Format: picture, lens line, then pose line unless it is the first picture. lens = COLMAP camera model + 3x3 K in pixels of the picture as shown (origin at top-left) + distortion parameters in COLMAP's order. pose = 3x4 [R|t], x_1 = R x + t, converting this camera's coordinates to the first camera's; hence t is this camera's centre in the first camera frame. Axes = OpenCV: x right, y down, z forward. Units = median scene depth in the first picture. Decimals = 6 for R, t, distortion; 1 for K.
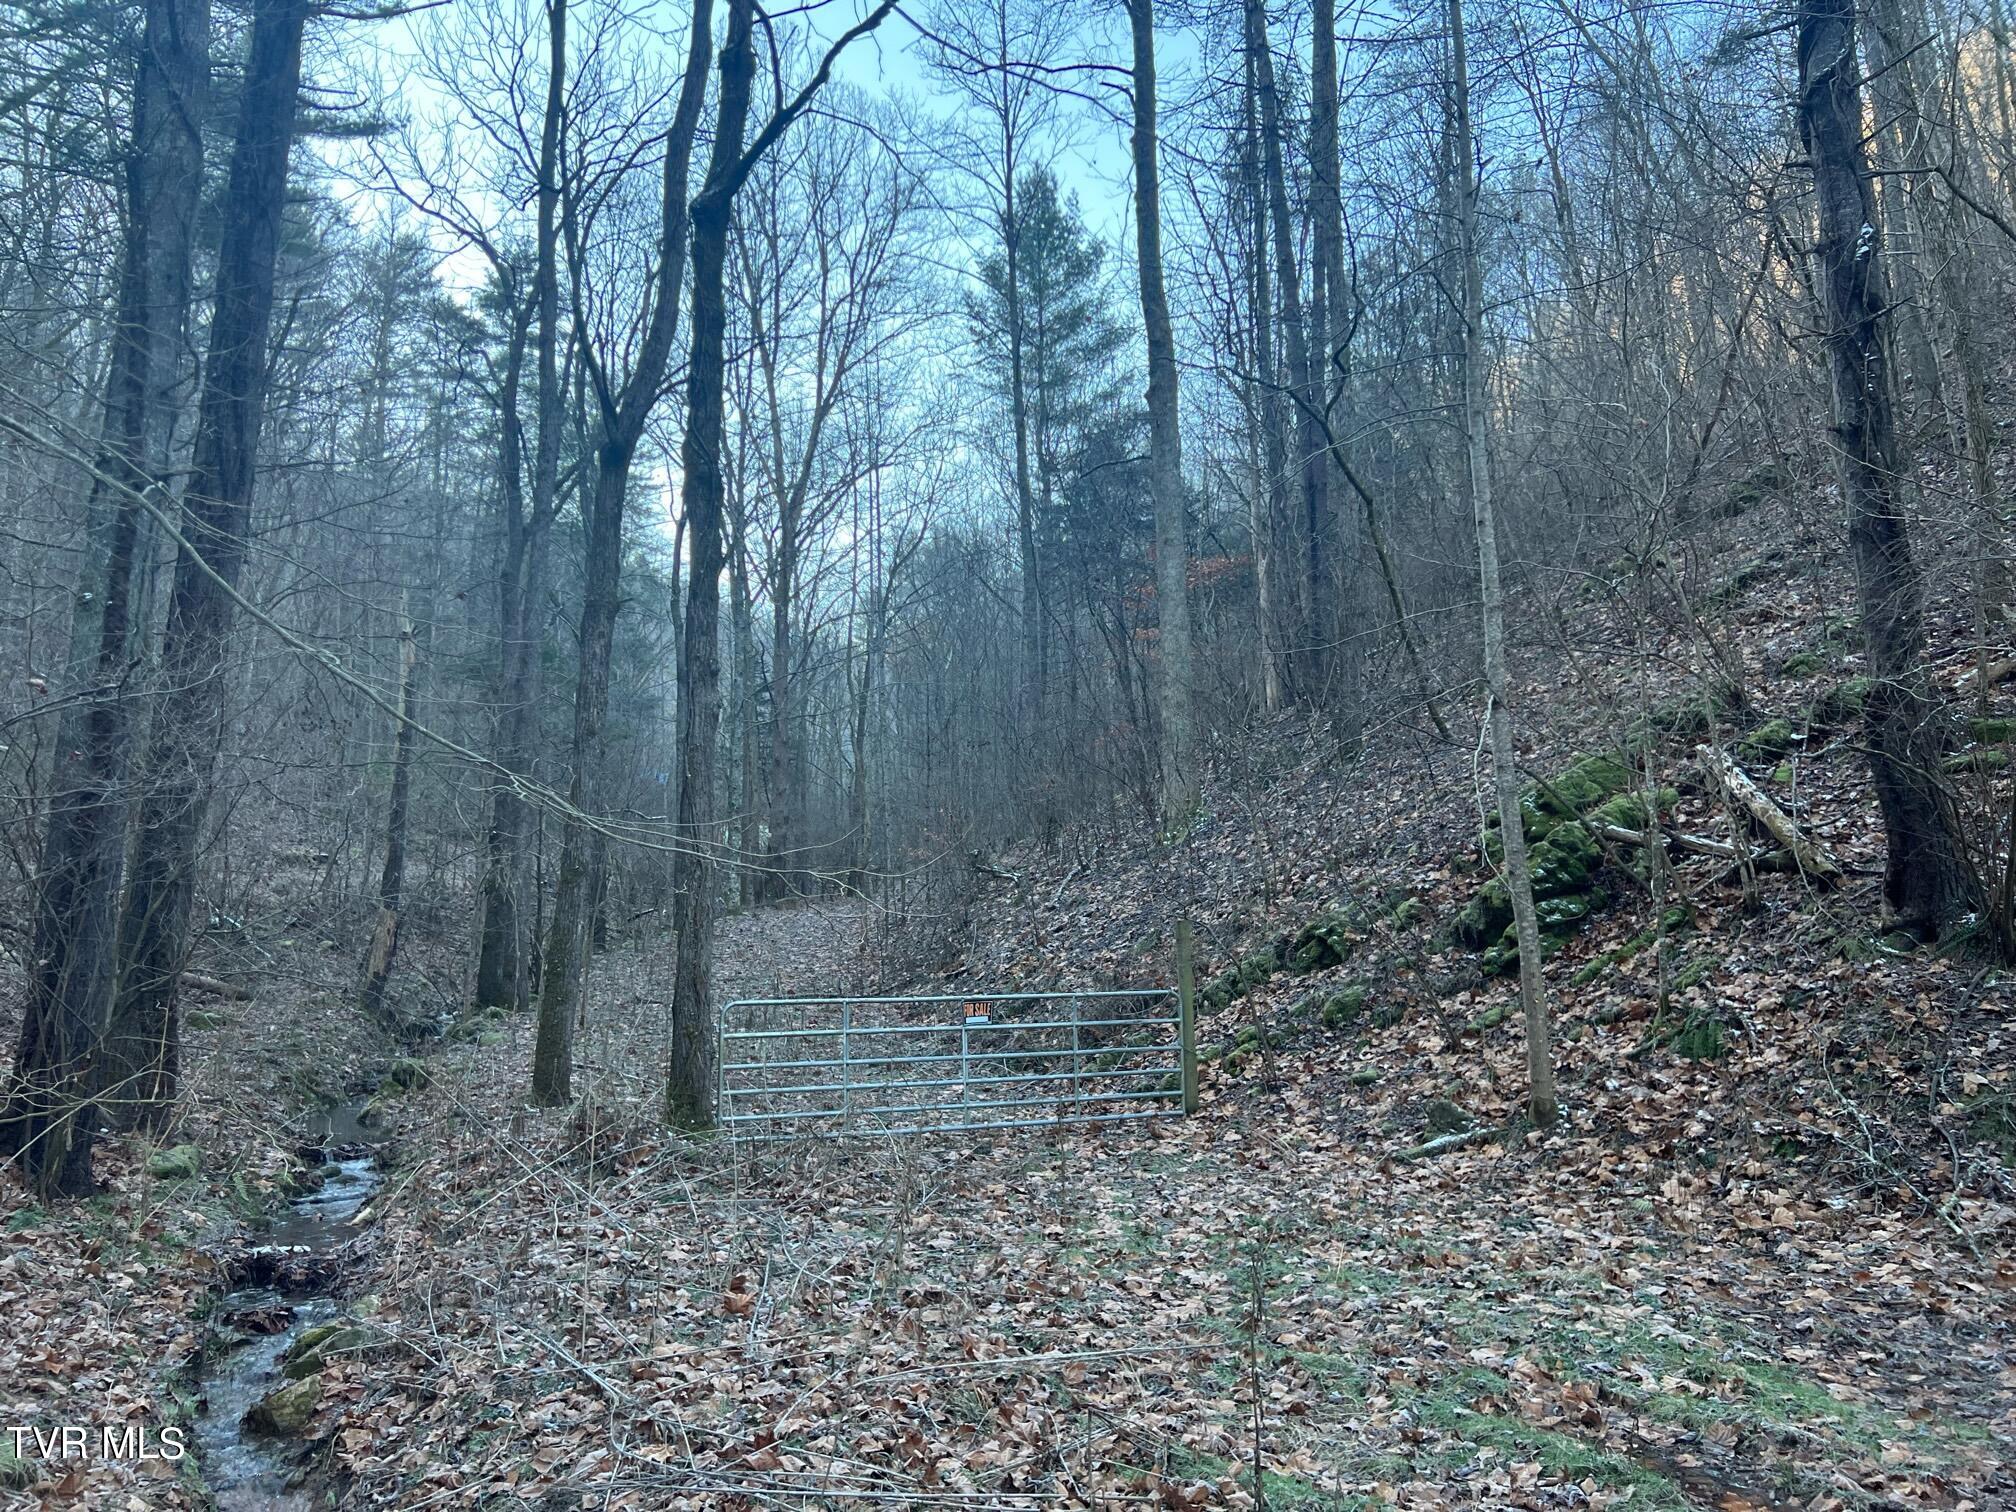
lens RADIAL K [[1484.8, 0, 1009.2], [0, 1484.8, 756.5], [0, 0, 1]] dist [0.025144, -0.020295]
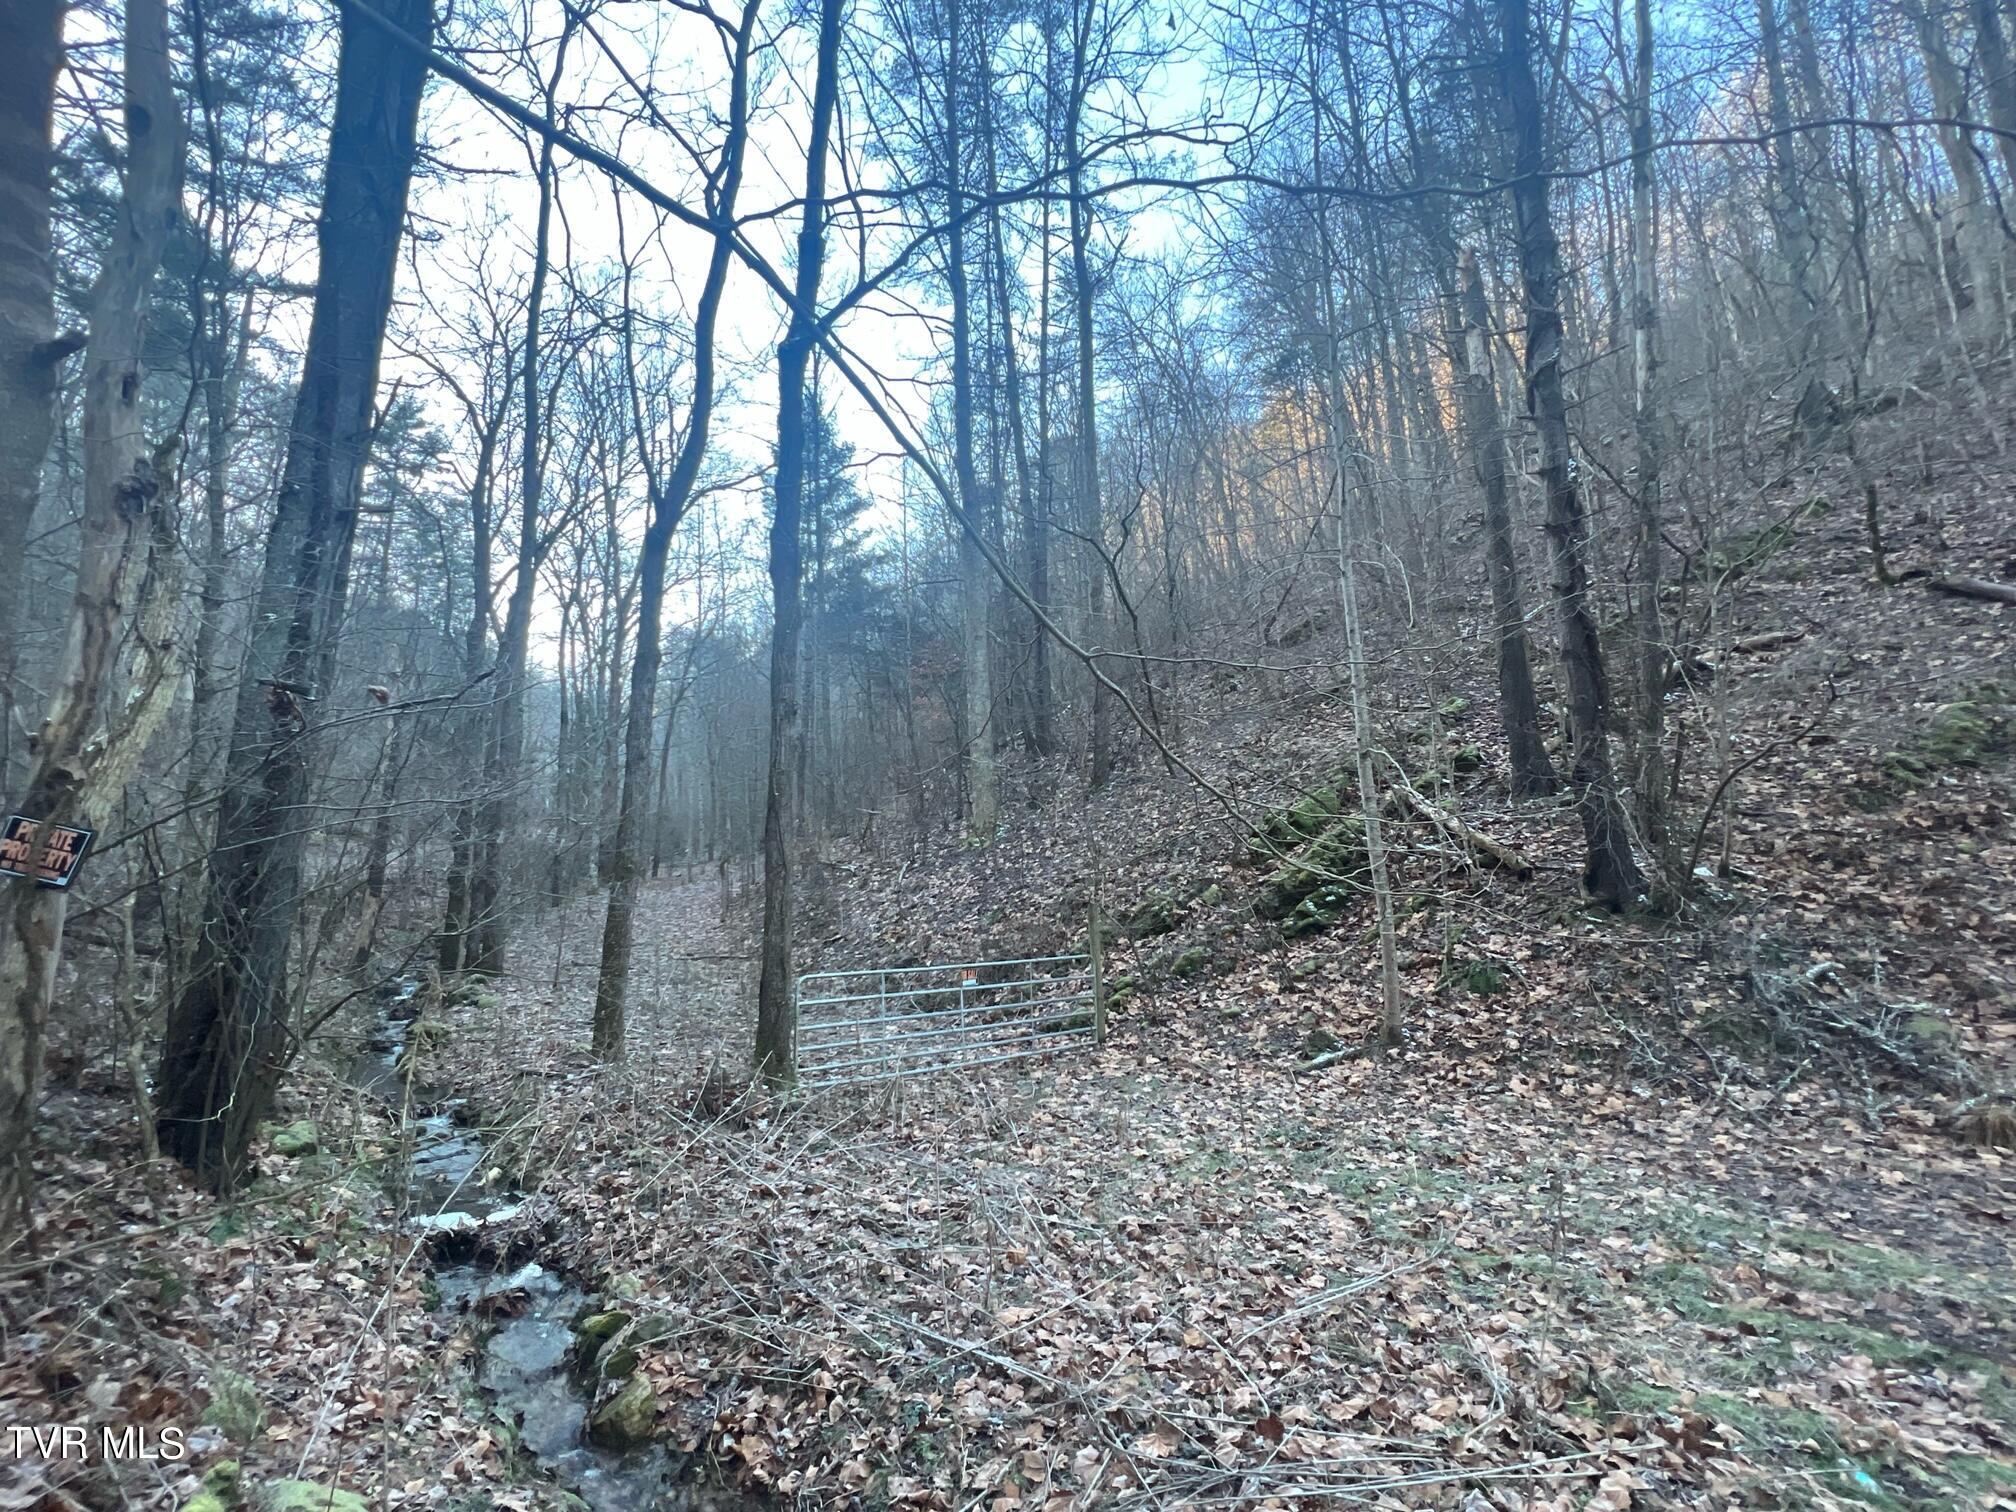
lens RADIAL K [[965.2, 0, 1006.3], [0, 965.2, 756.8], [0, 0, 1]] dist [-0.000468, 0.000017]
pose [[0.963519, 0.026367, 0.266339, -0.255384], [-0.018513, 0.999318, -0.031958, 0.003224], [-0.267000, 0.025861, 0.963349, 0.173637]]
